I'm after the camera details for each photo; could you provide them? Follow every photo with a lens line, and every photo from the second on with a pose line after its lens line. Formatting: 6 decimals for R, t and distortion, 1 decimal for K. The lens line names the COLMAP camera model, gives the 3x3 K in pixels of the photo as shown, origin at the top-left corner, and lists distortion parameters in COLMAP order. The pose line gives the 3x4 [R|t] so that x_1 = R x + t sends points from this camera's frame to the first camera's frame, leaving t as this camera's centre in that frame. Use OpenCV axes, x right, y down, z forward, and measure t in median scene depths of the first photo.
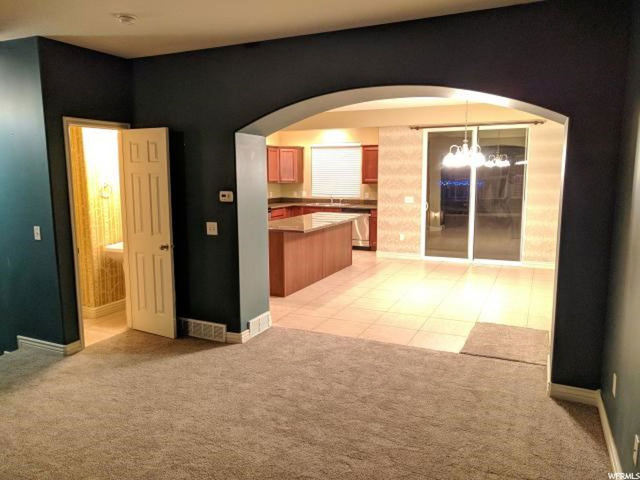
lens RADIAL K [[483.4, 0, 320.4], [0, 483.4, 238.9], [0, 0, 1]] dist [0.024896, -0.002269]
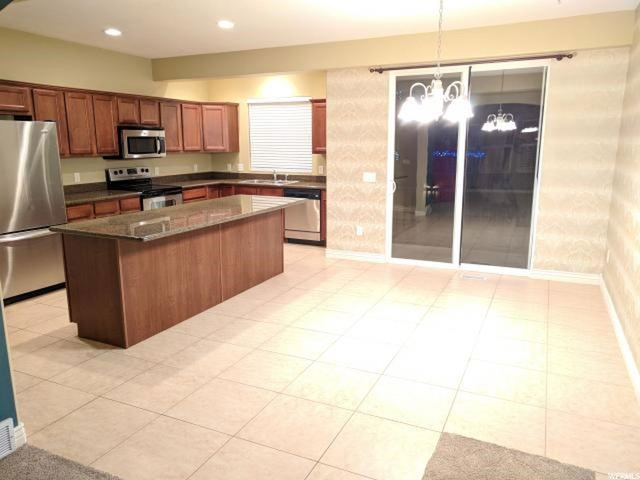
lens RADIAL K [[483.4, 0, 319.2], [0, 483.4, 238.9], [0, 0, 1]] dist [0.024896, -0.002269]
pose [[0.999967, 0.002924, -0.007600, 0.115039], [-0.002467, 0.998230, 0.059424, -0.032983], [0.007760, -0.059403, 0.998204, 0.297511]]
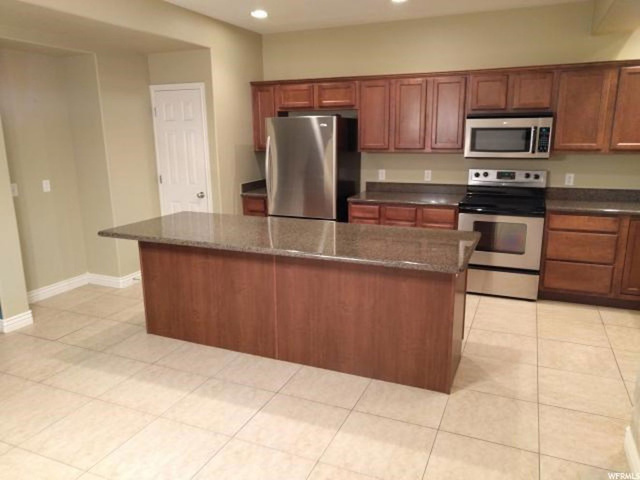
lens RADIAL K [[484.4, 0, 318.7], [0, 484.4, 243.1], [0, 0, 1]] dist [-0.001324, 0.016804]
pose [[0.020222, 0.230094, -0.972958, 0.361052], [-0.130893, 0.965391, 0.225583, -0.113635], [0.991190, 0.122792, 0.049640, 0.824420]]
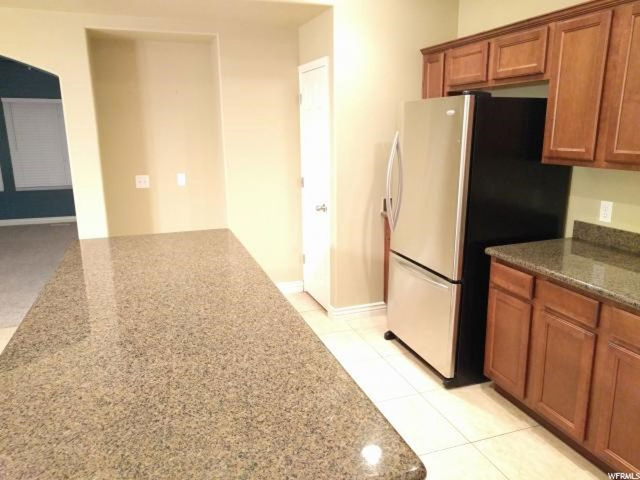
lens RADIAL K [[484.4, 0, 319.9], [0, 484.4, 239.9], [0, 0, 1]] dist [-0.001324, 0.016804]
pose [[-0.718143, 0.170572, -0.674668, 0.081215], [-0.085791, 0.940399, 0.329074, -0.136893], [0.690588, 0.294202, -0.660707, 1.005449]]
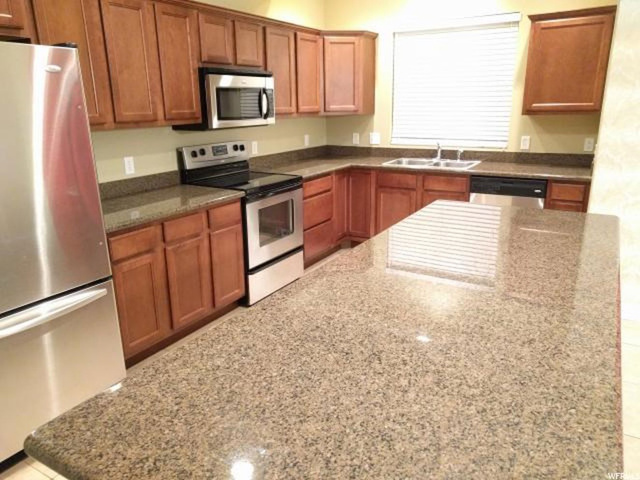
lens RADIAL K [[484.4, 0, 318.4], [0, 484.4, 238.5], [0, 0, 1]] dist [-0.001324, 0.016804]
pose [[0.994560, 0.014027, -0.103220, -0.047494], [-0.000098, 0.991018, 0.133730, -0.072027], [0.104169, -0.132993, 0.985628, 0.624305]]
